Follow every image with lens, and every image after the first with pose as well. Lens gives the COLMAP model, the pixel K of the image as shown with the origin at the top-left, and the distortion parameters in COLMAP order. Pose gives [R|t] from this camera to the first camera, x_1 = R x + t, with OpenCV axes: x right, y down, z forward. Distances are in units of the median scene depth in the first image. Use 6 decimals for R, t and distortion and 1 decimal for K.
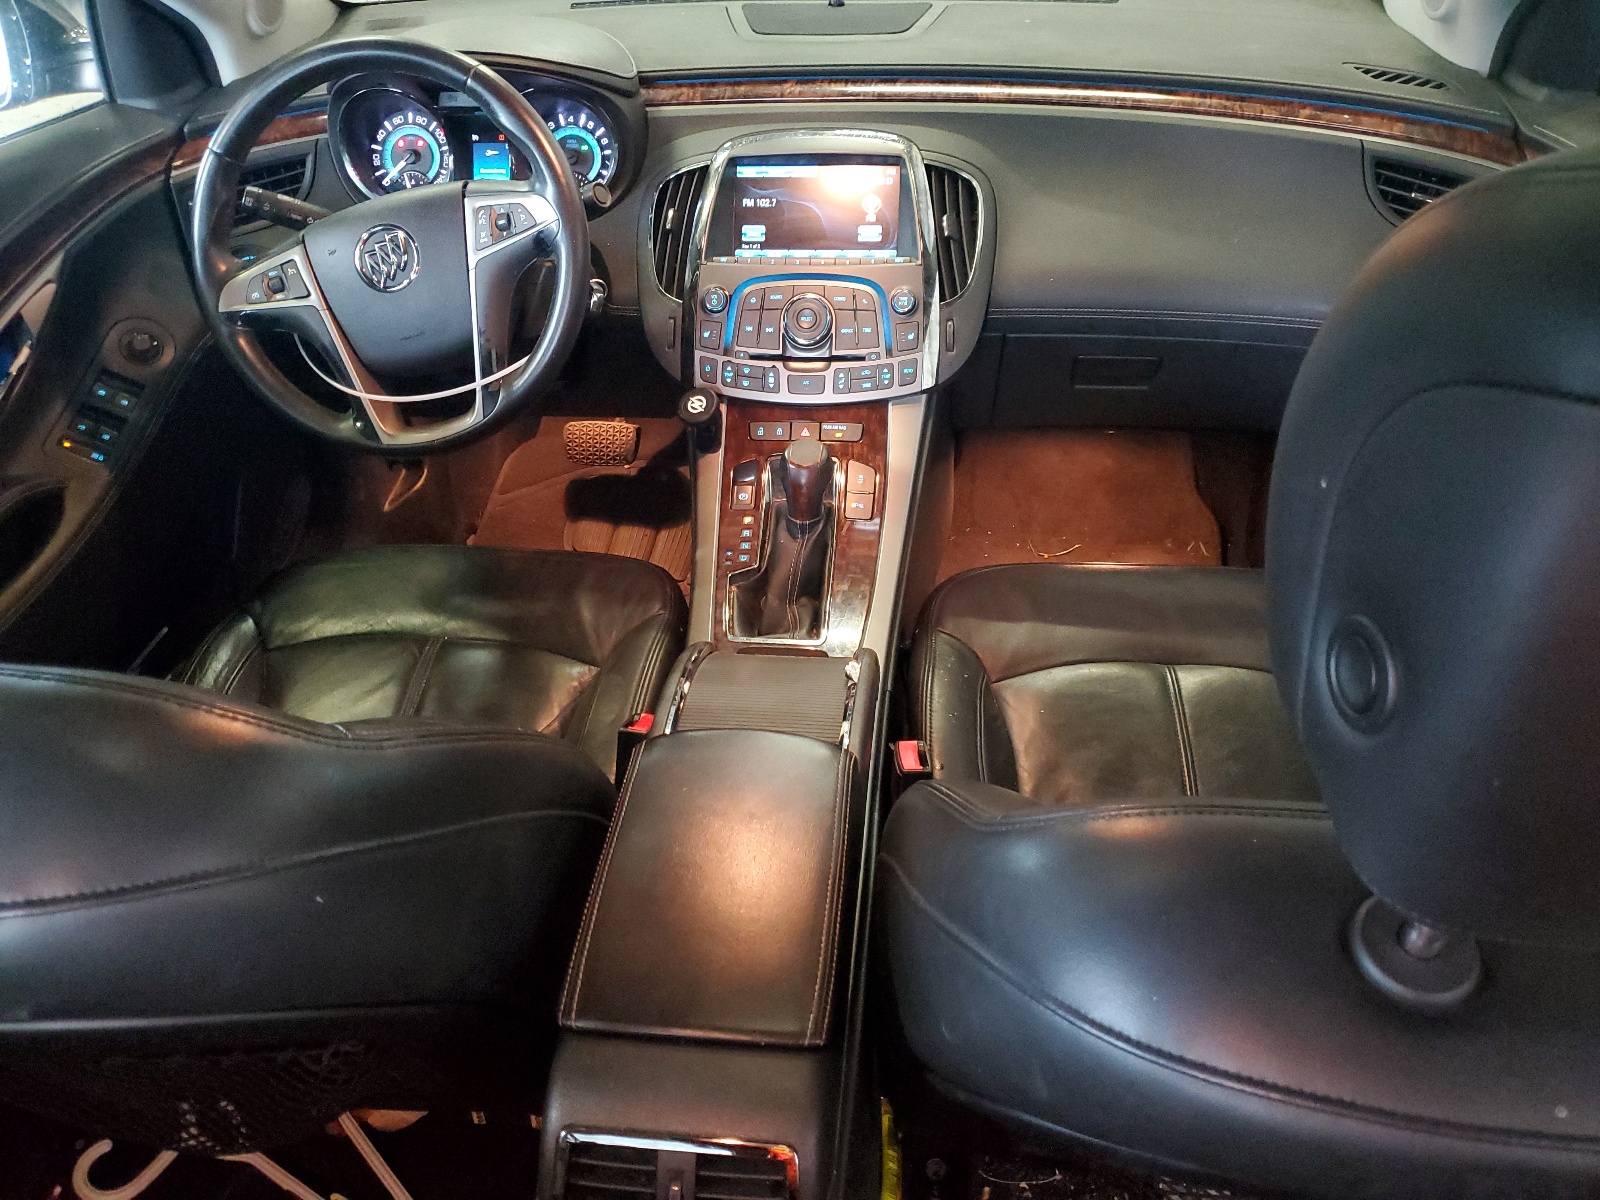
lens RADIAL K [[1342.5, 0, 807.0], [0, 1342.5, 595.7], [0, 0, 1]] dist [0.006173, 0.003870]
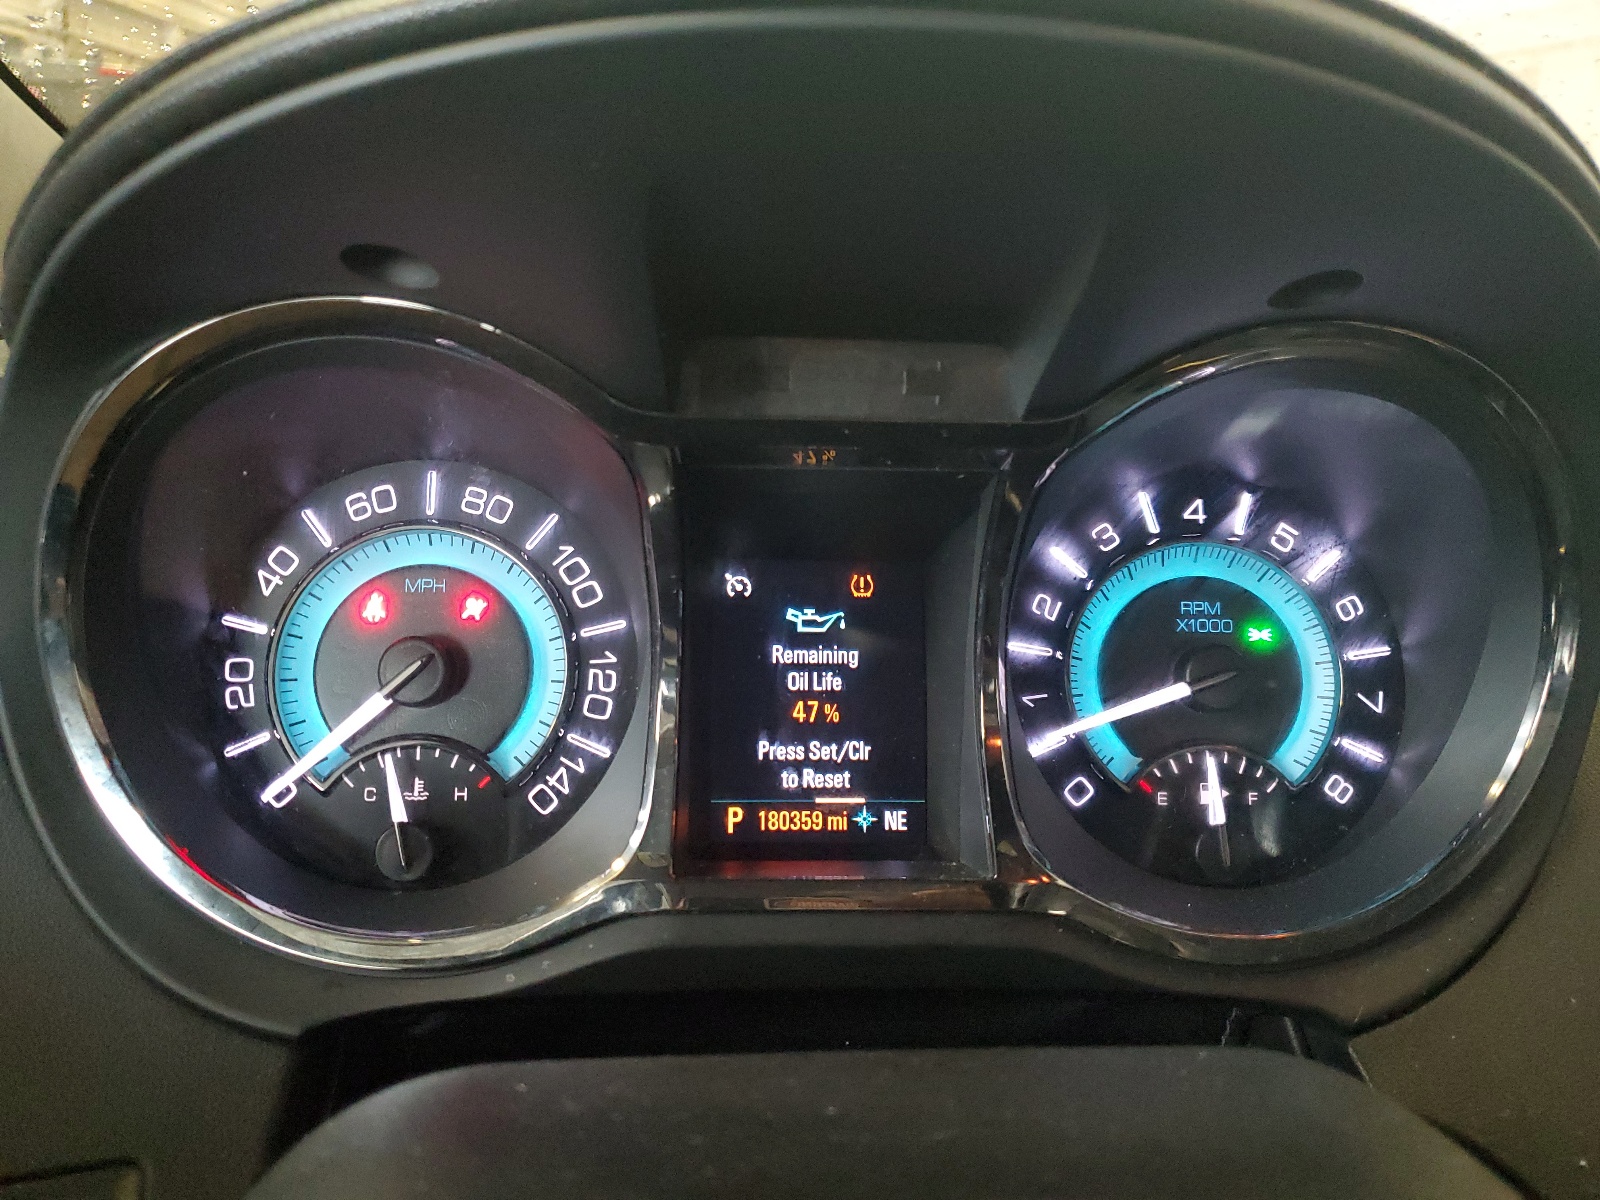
lens RADIAL K [[1342.5, 0, 793.6], [0, 1342.5, 597.6], [0, 0, 1]] dist [0.006173, 0.003870]
pose [[0.992068, 0.011416, 0.125183, -0.264627], [0.031630, 0.941152, -0.336499, -0.267358], [-0.121658, 0.337790, 0.933326, 0.801450]]
